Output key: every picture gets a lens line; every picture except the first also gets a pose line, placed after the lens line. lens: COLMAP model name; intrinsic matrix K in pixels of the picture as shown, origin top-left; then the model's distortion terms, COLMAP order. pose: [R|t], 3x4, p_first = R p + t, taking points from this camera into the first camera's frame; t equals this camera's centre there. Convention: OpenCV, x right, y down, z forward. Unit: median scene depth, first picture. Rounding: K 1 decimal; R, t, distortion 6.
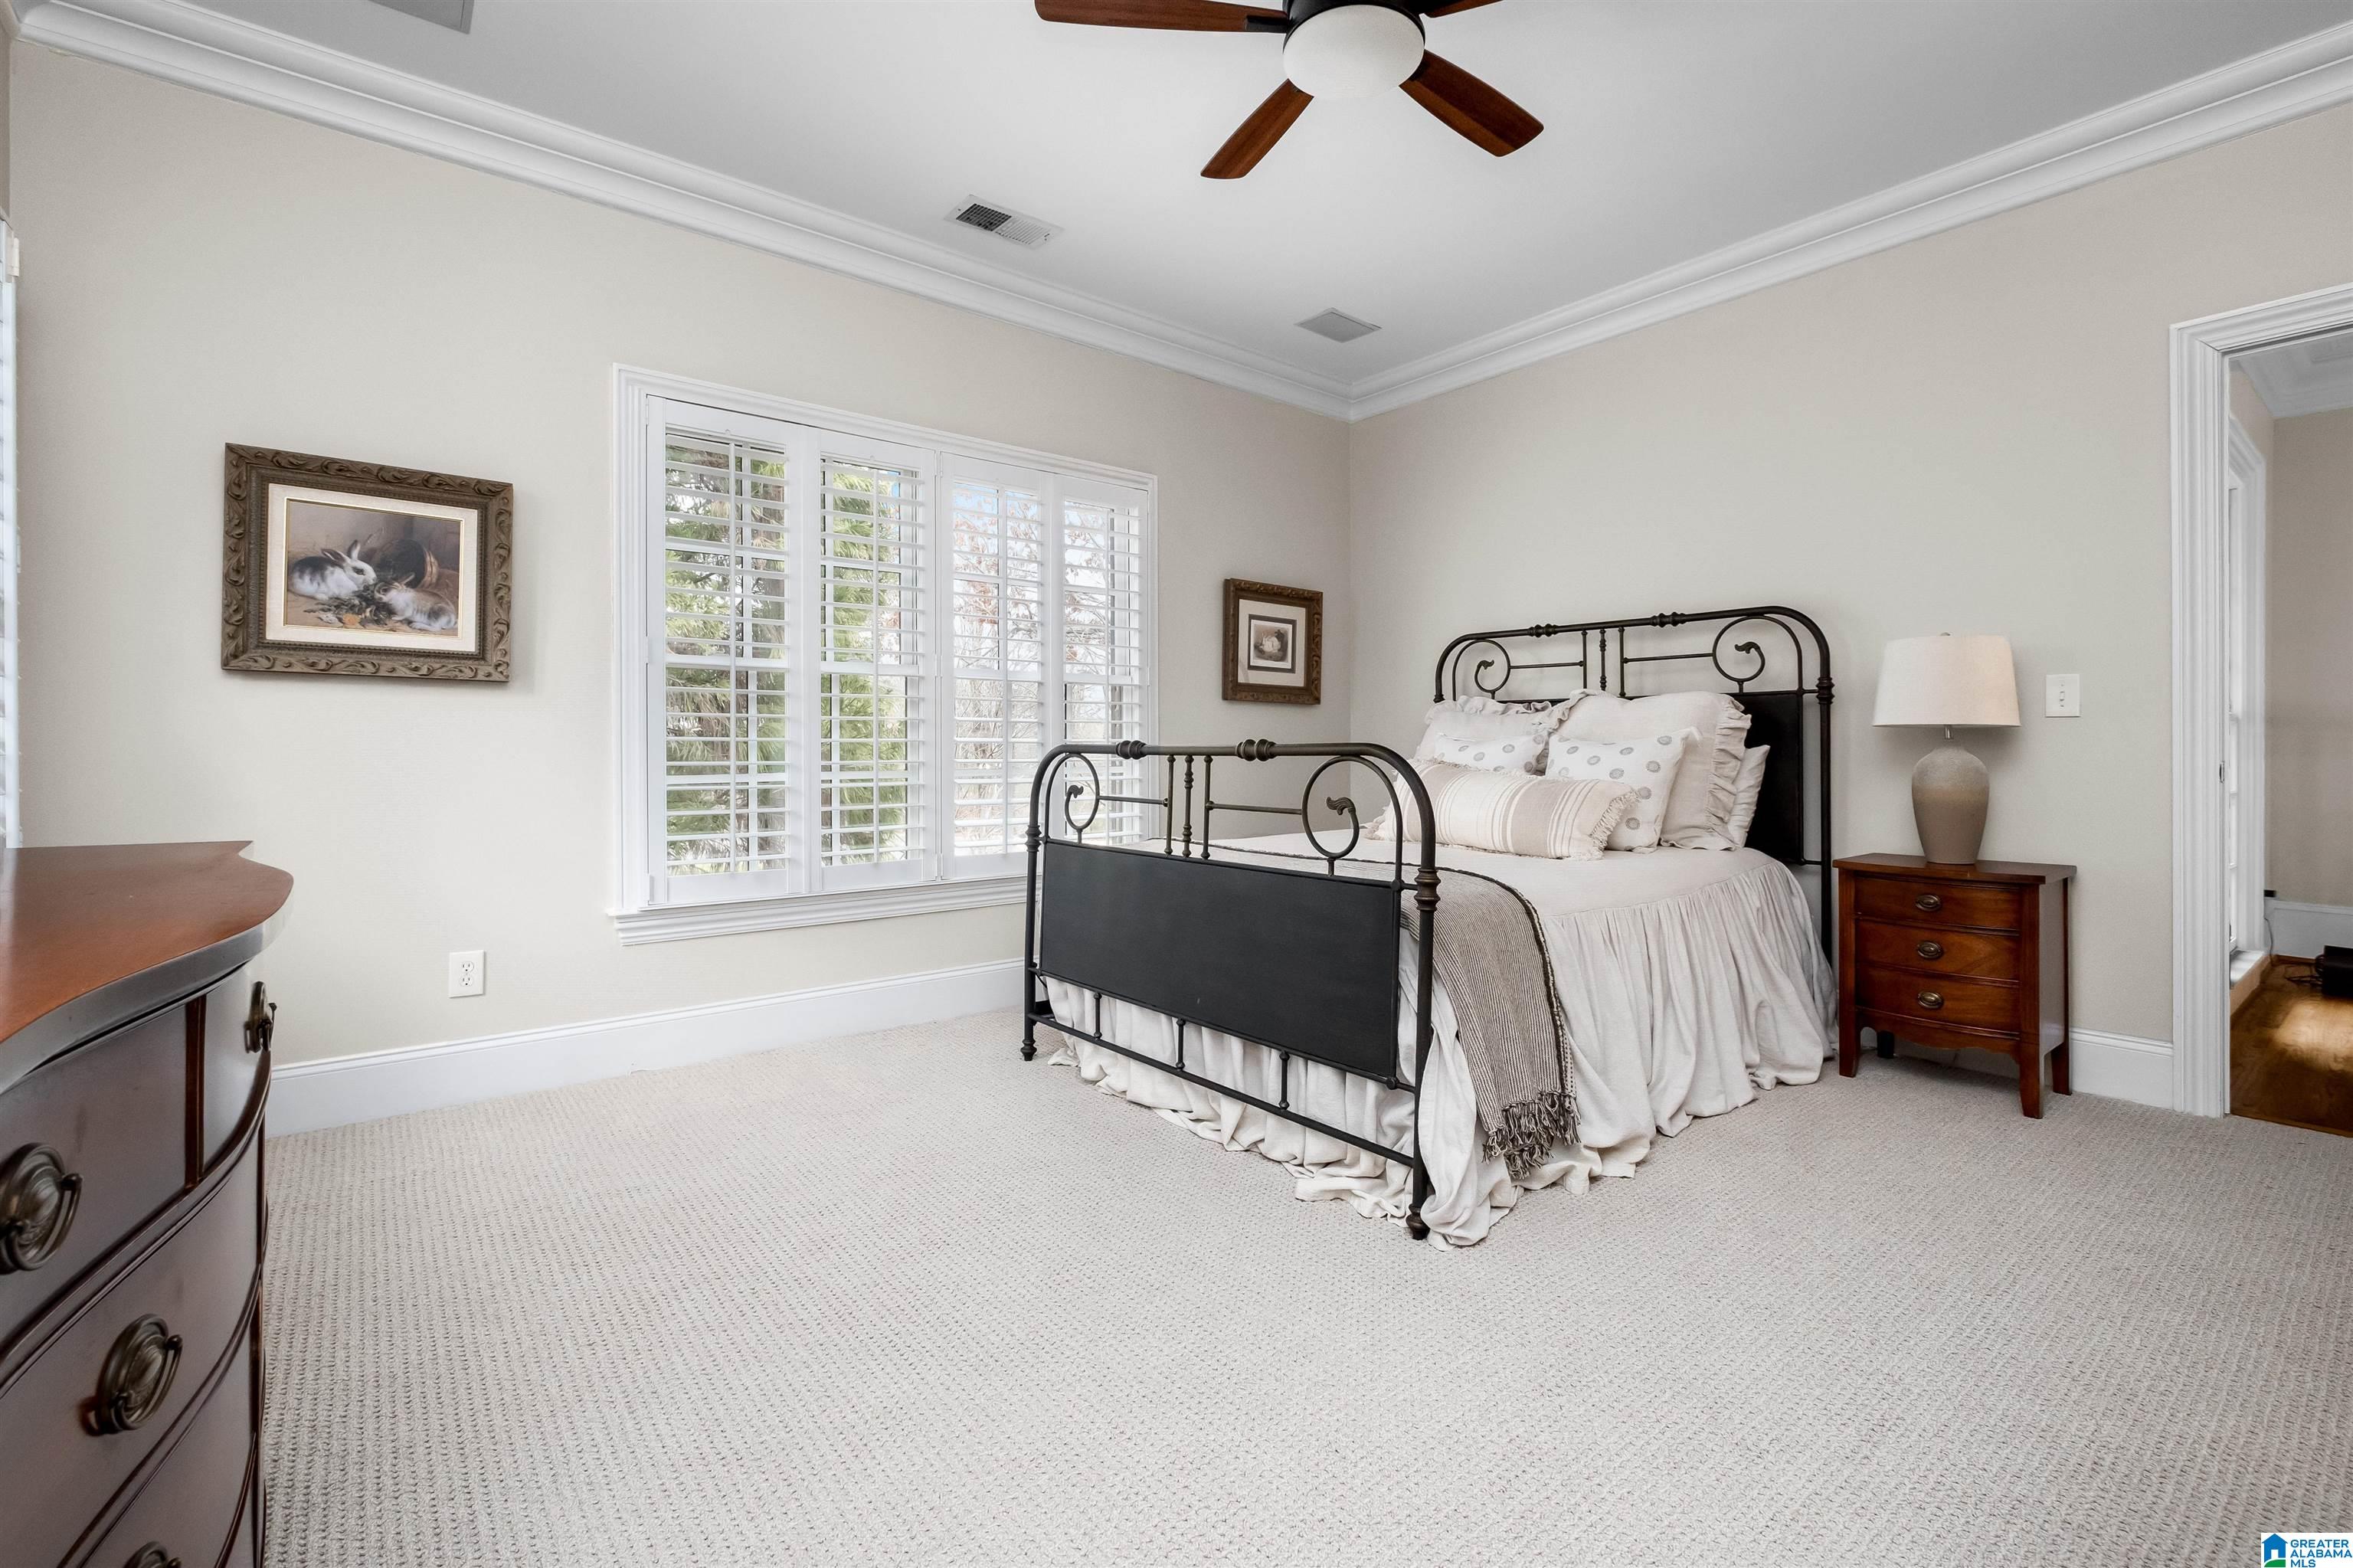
lens RADIAL K [[1025.9, 0, 1180.3], [0, 1025.9, 746.3], [0, 0, 1]] dist [-0.000344, -0.000016]
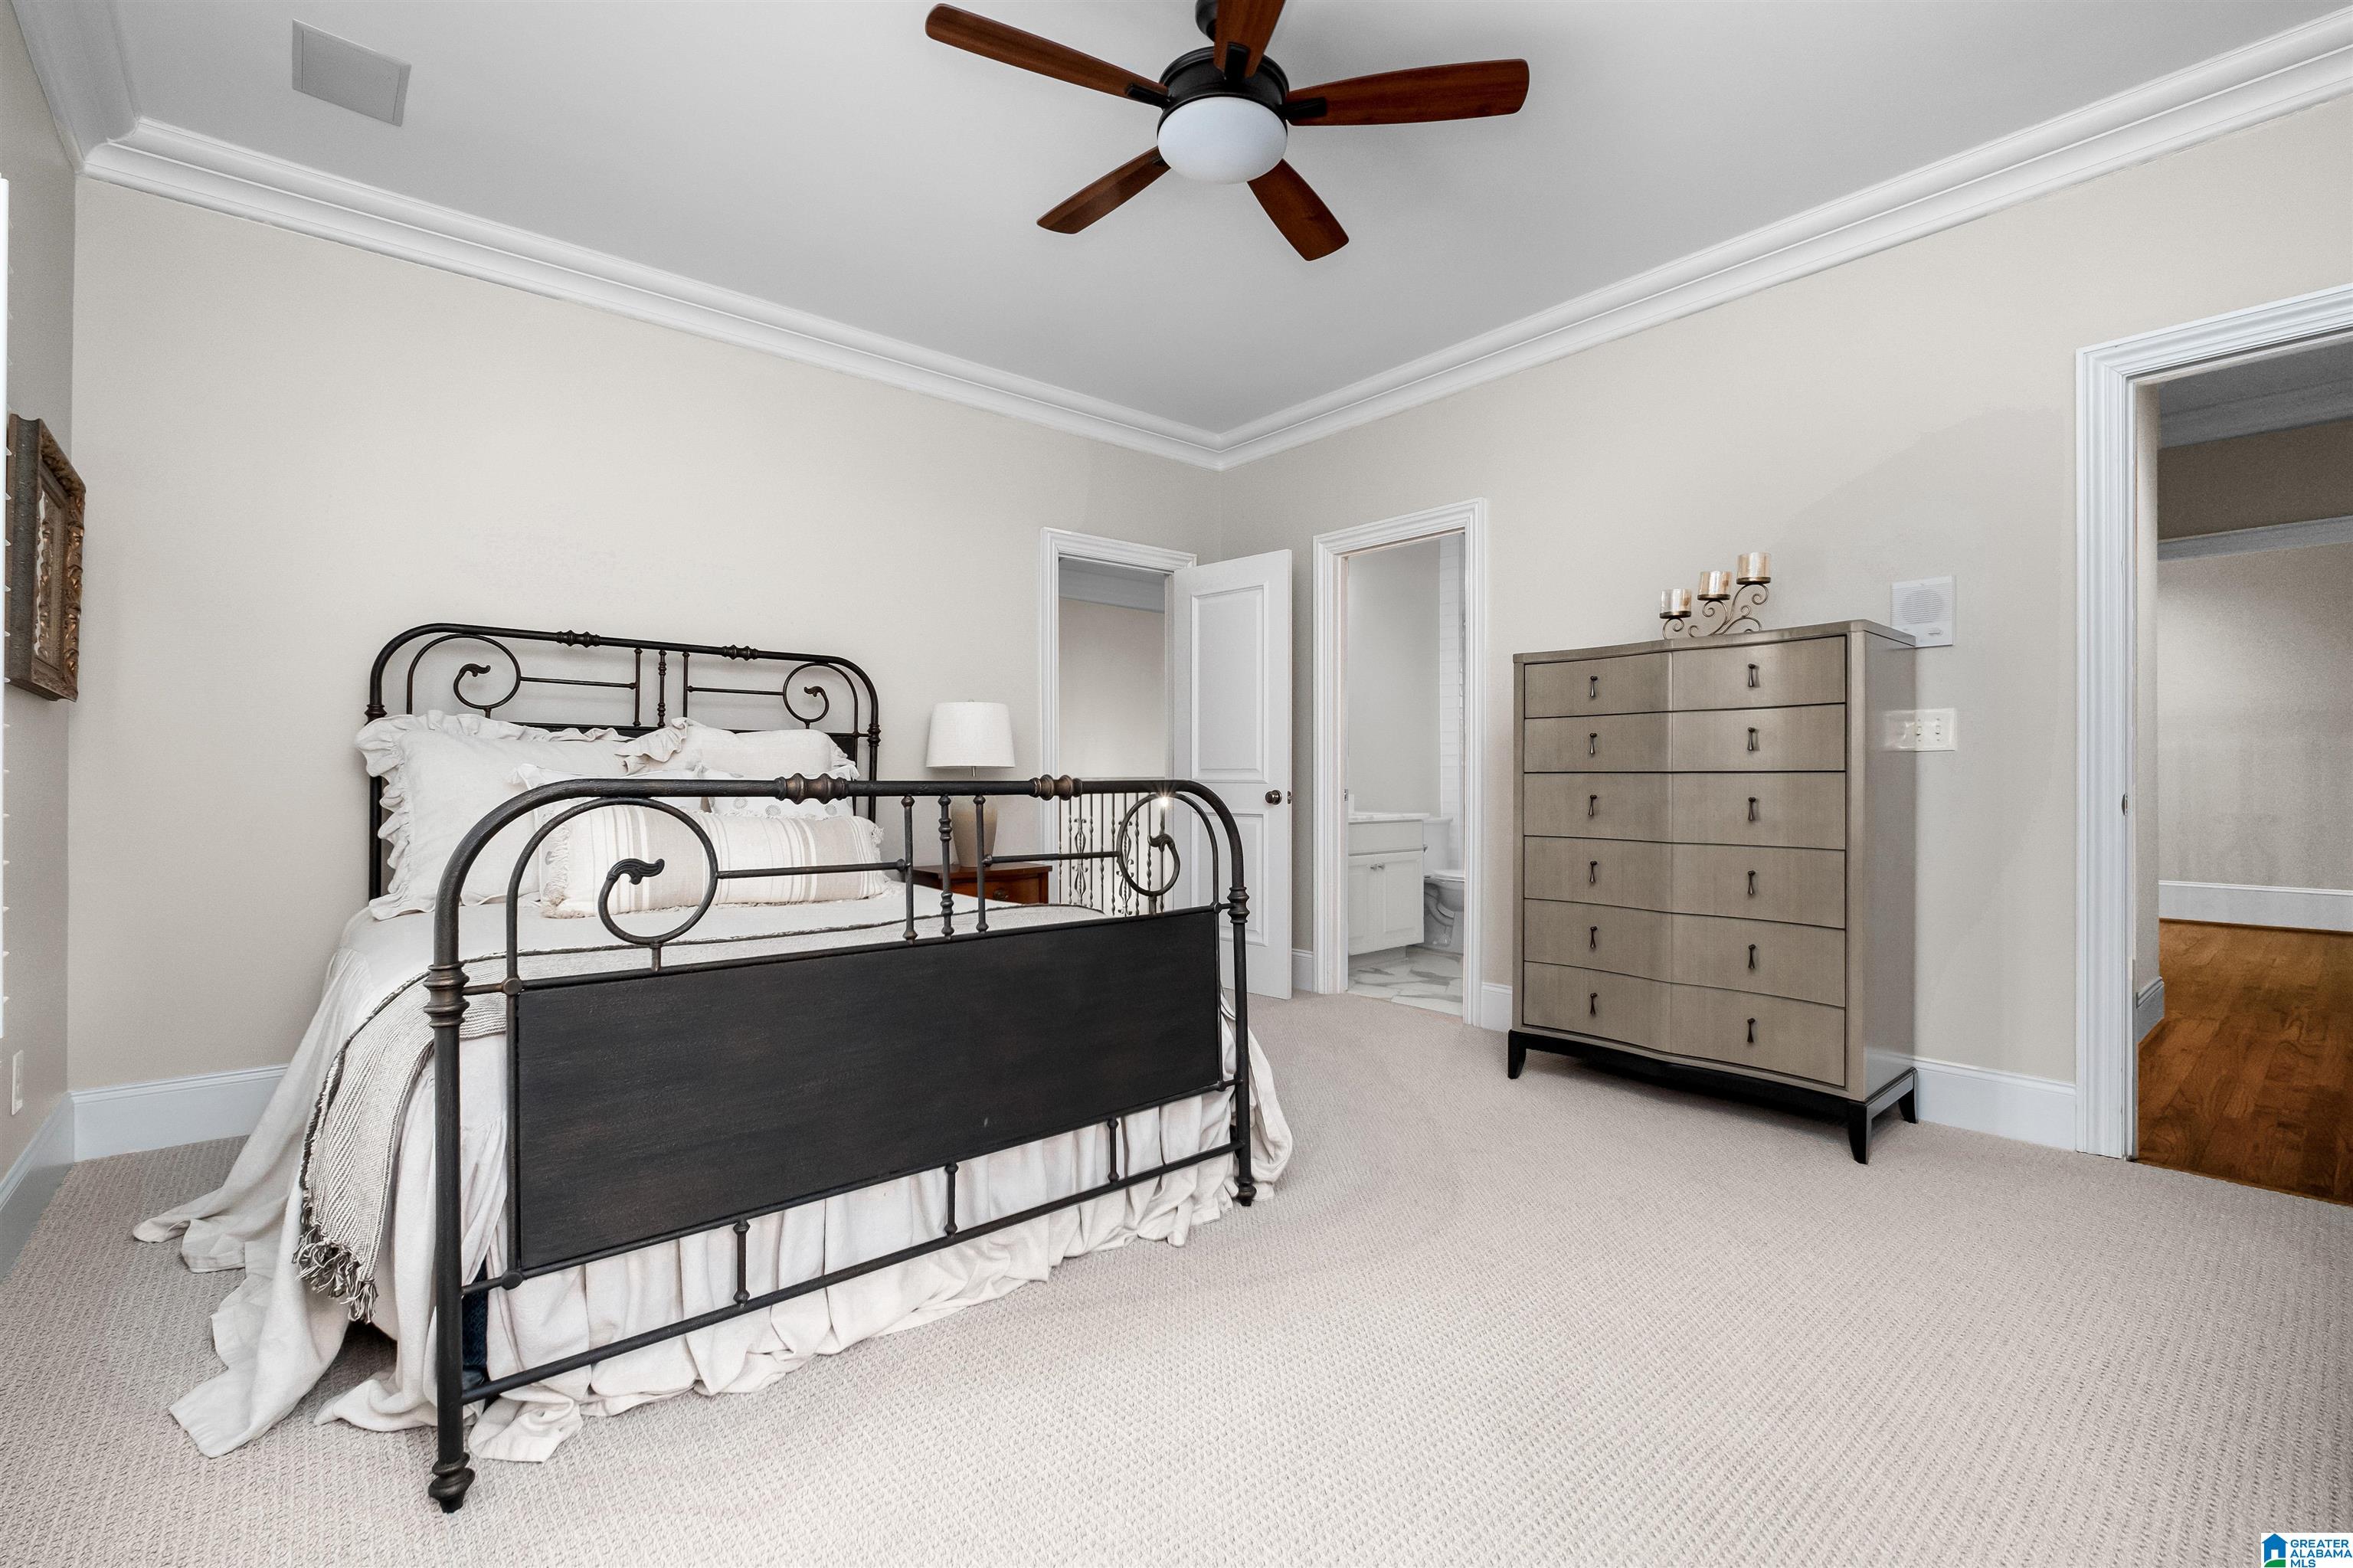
lens RADIAL K [[1042.2, 0, 1176.5], [0, 1042.2, 784.0], [0, 0, 1]] dist [-0.000129, -0.000092]
pose [[-0.034920, -0.001962, 0.999388, -0.593627], [0.001091, 0.999997, 0.002001, -0.000524], [-0.999390, 0.001160, -0.034918, 0.701886]]
